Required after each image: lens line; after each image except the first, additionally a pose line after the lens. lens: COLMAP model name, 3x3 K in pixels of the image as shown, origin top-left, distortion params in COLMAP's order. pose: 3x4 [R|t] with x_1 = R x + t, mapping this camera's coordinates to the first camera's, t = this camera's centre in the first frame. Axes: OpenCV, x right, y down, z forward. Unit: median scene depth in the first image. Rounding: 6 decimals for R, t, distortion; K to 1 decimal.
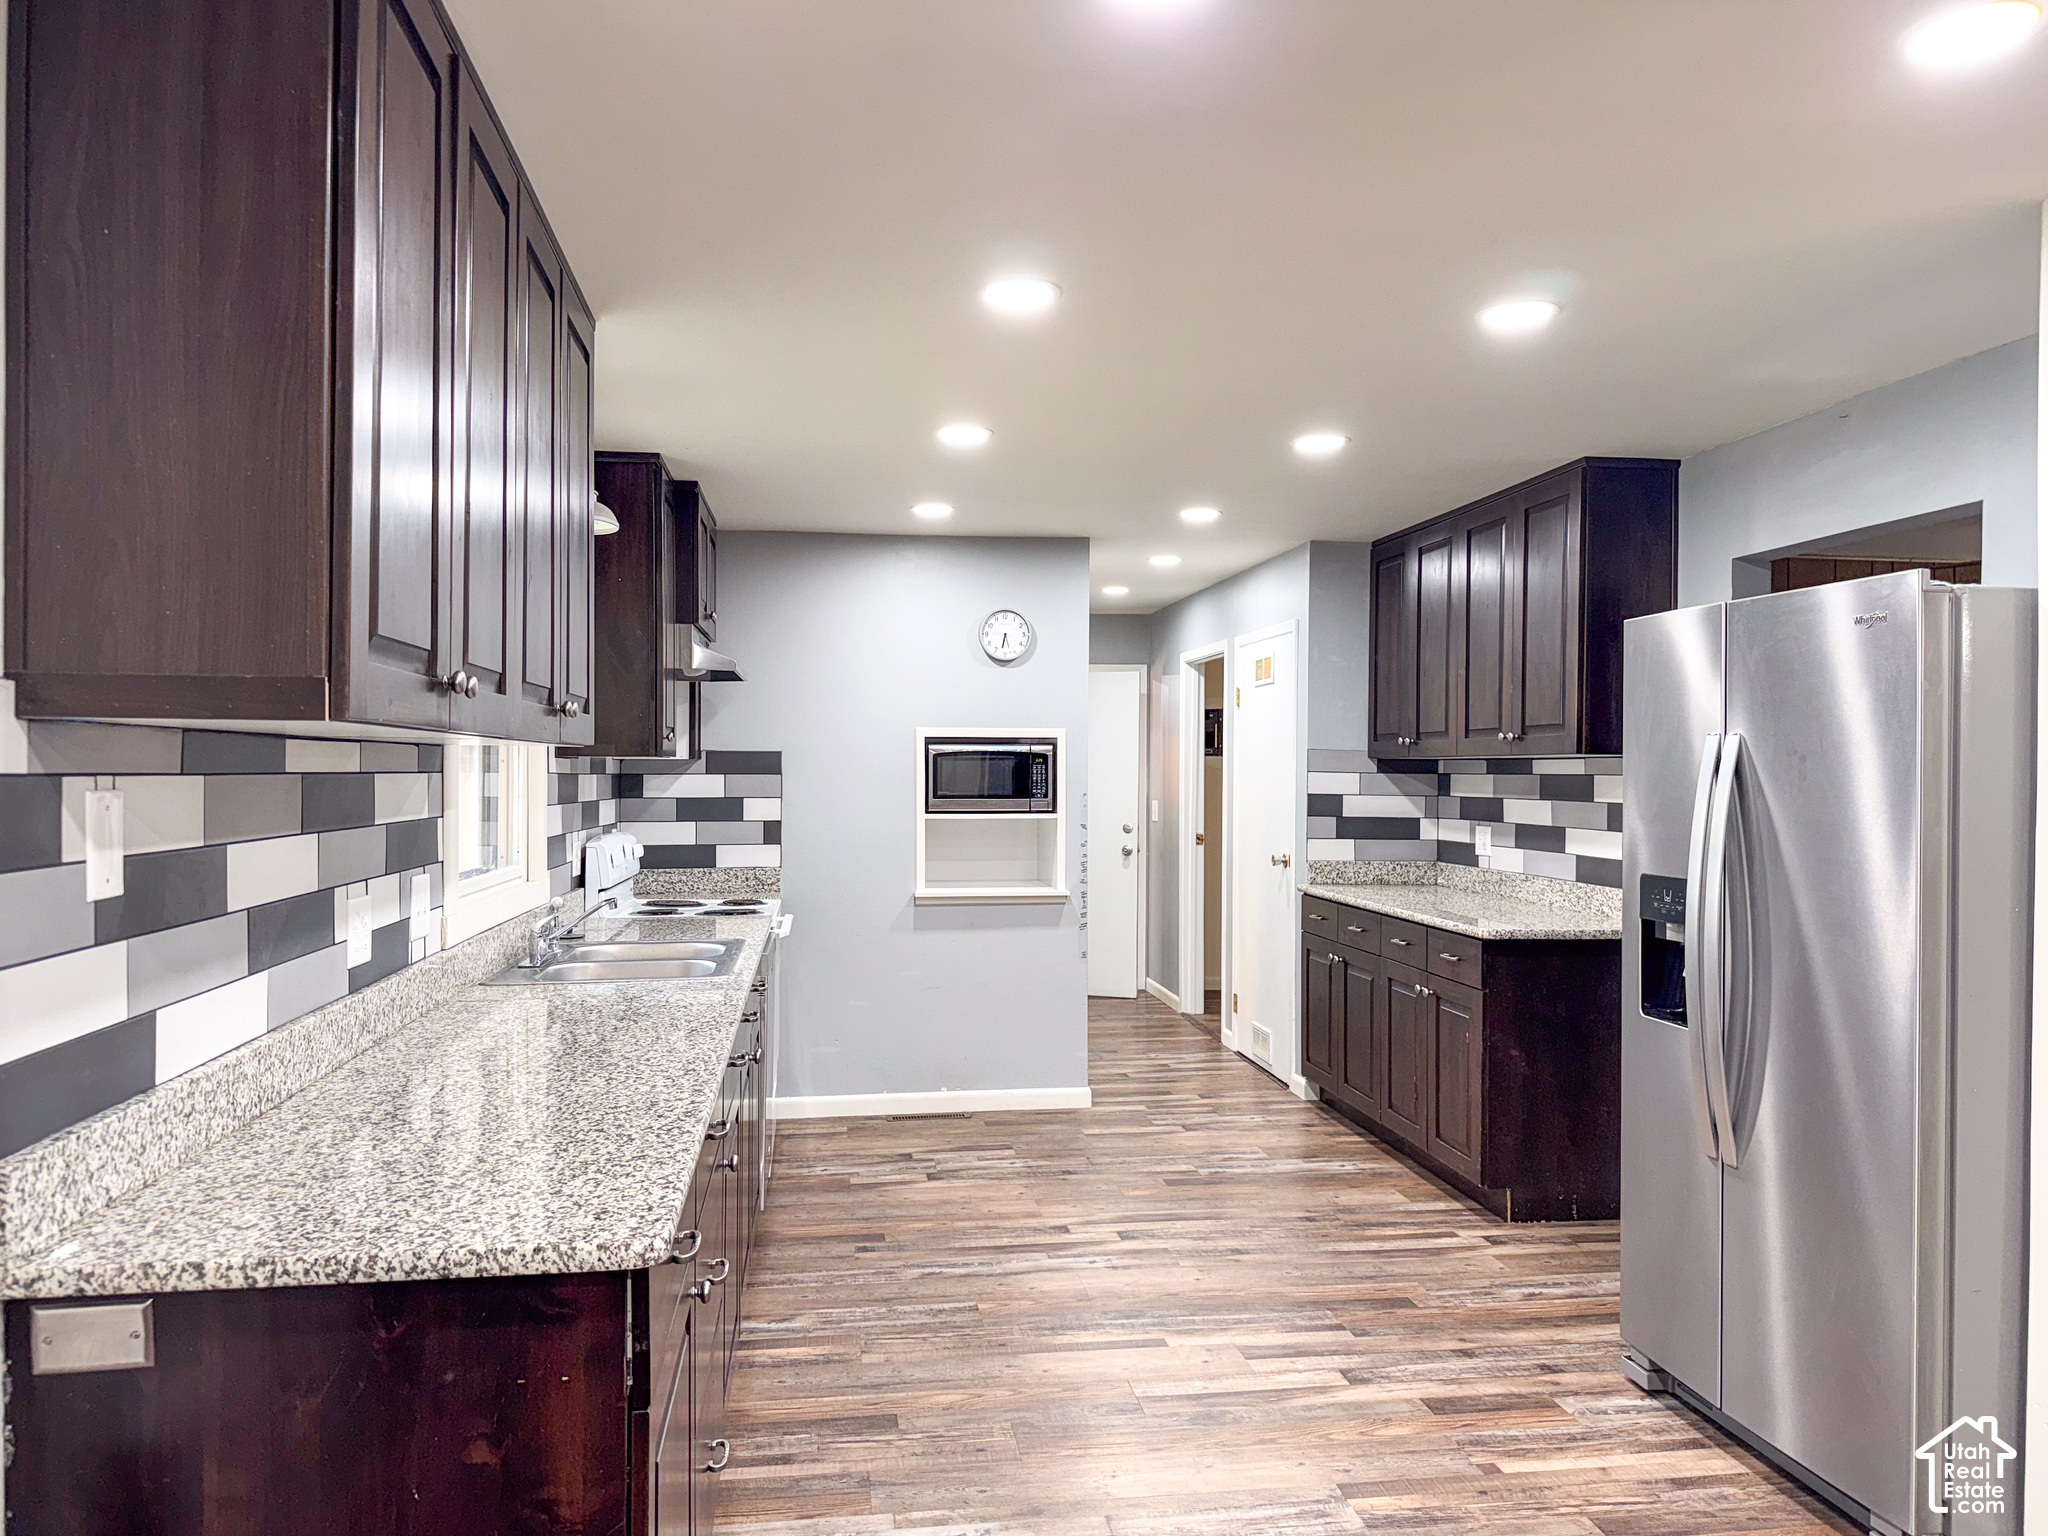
lens RADIAL K [[1437.3, 0, 1021.6], [0, 1437.3, 770.4], [0, 0, 1]] dist [-0.000805, -0.000389]
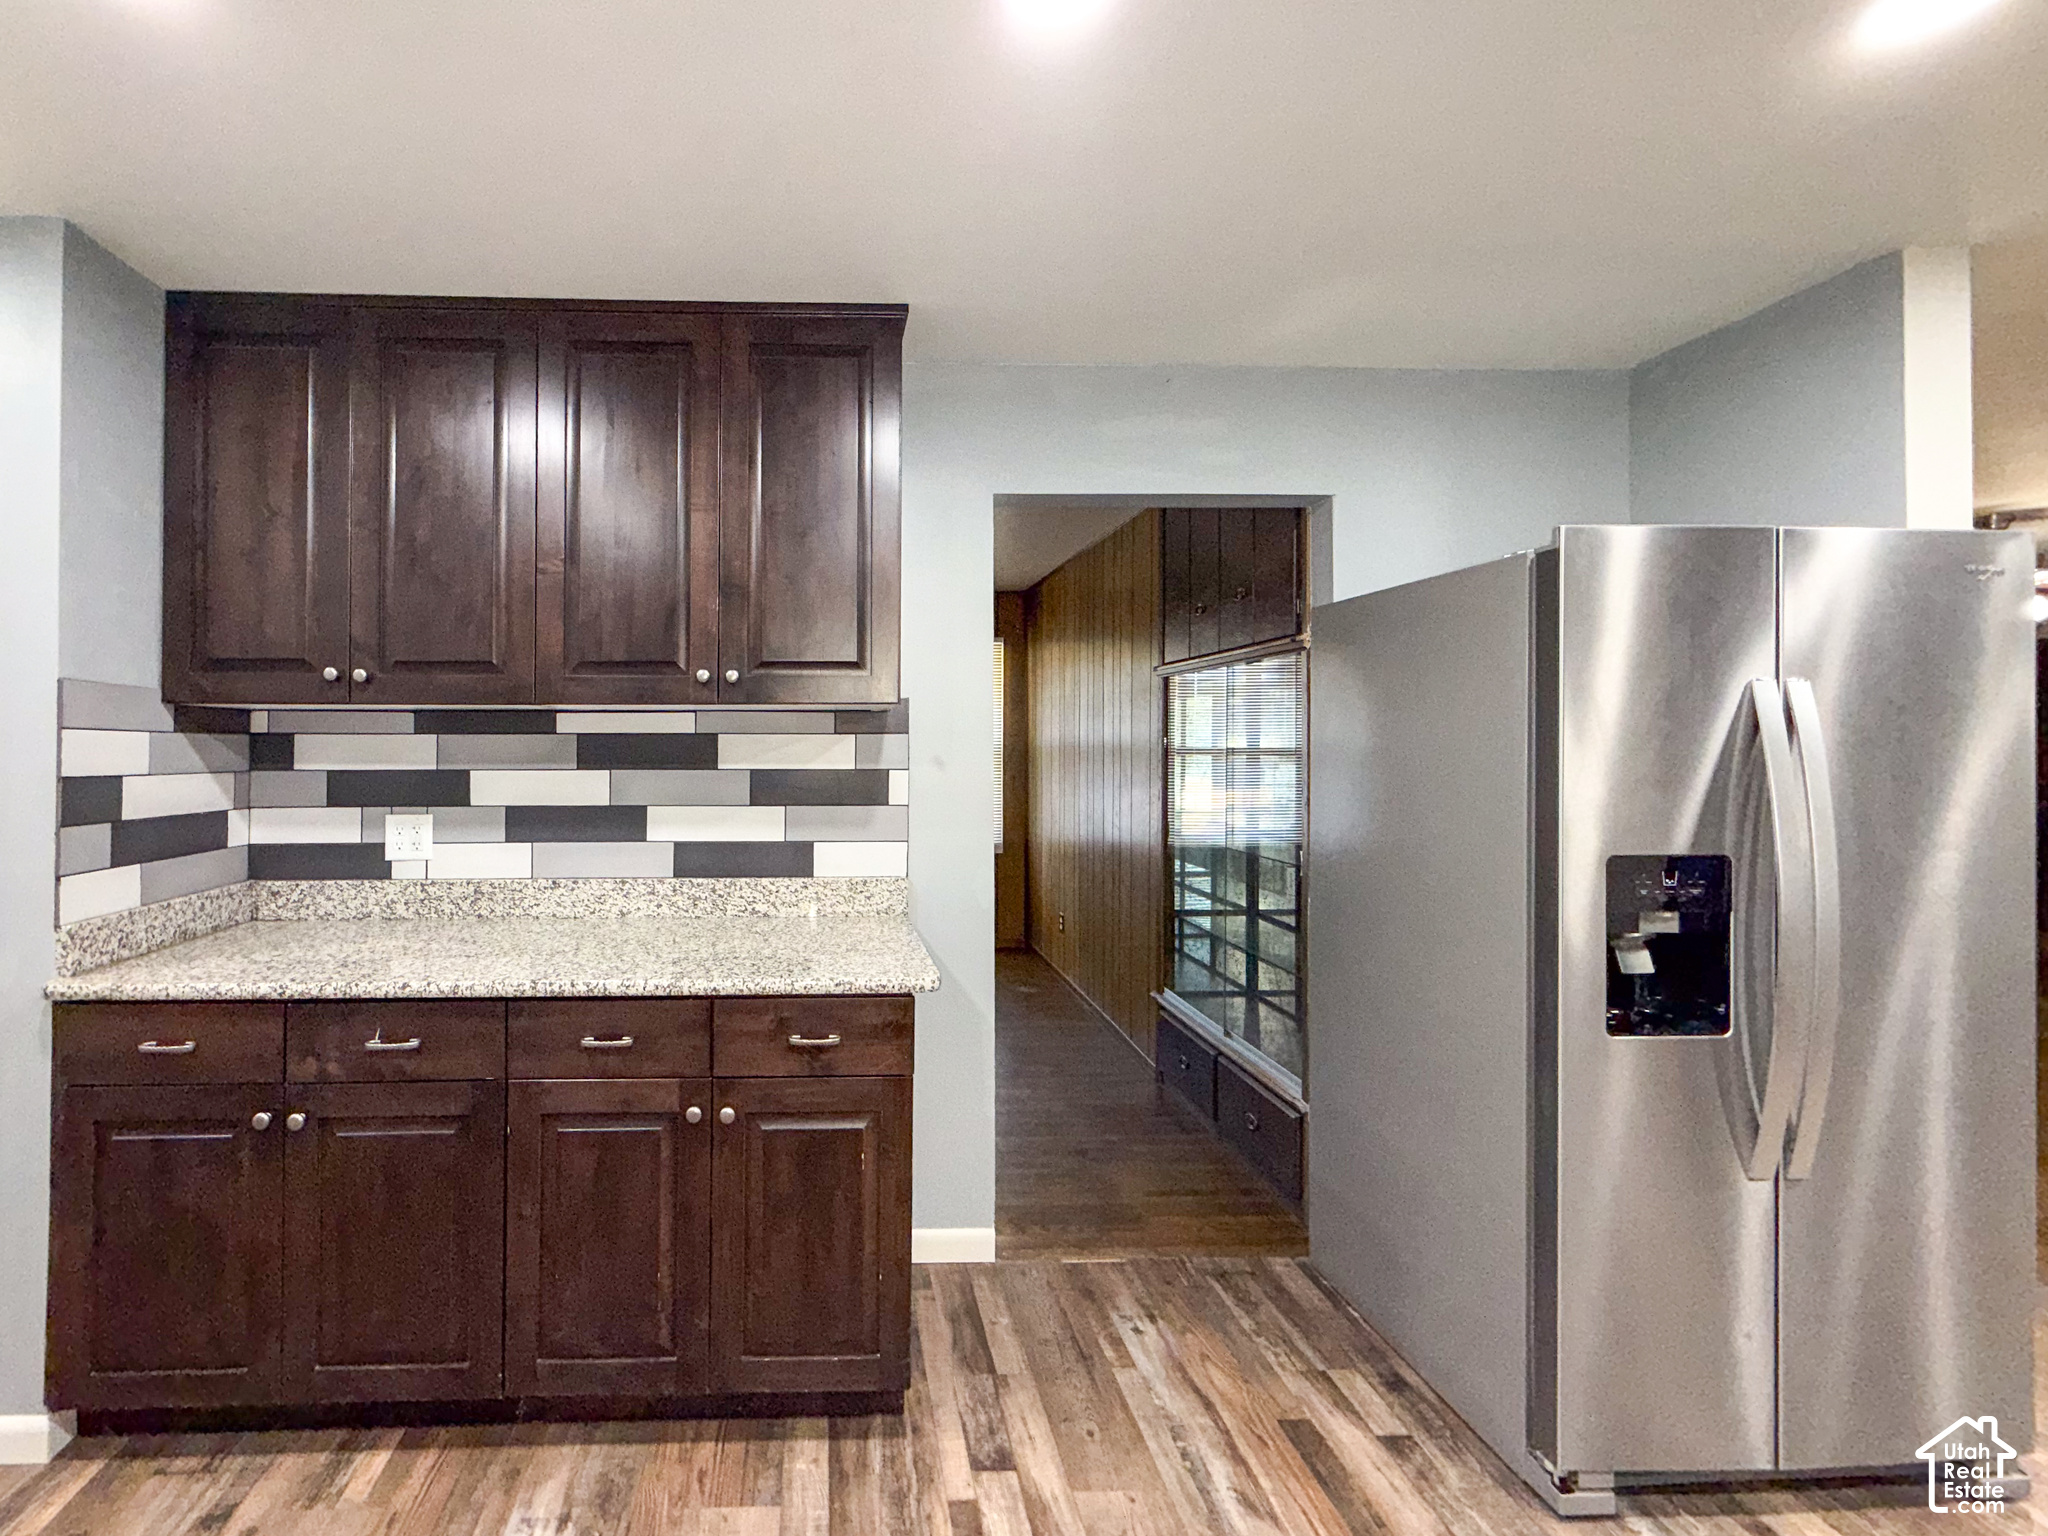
lens RADIAL K [[884.0, 0, 1023.7], [0, 884.0, 745.8], [0, 0, 1]] dist [0.001012, 0.000099]
pose [[0.114034, -0.010882, 0.993417, -0.039651], [0.001249, 0.999941, 0.010810, 0.004006], [-0.993476, 0.000008, 0.114041, 0.667558]]
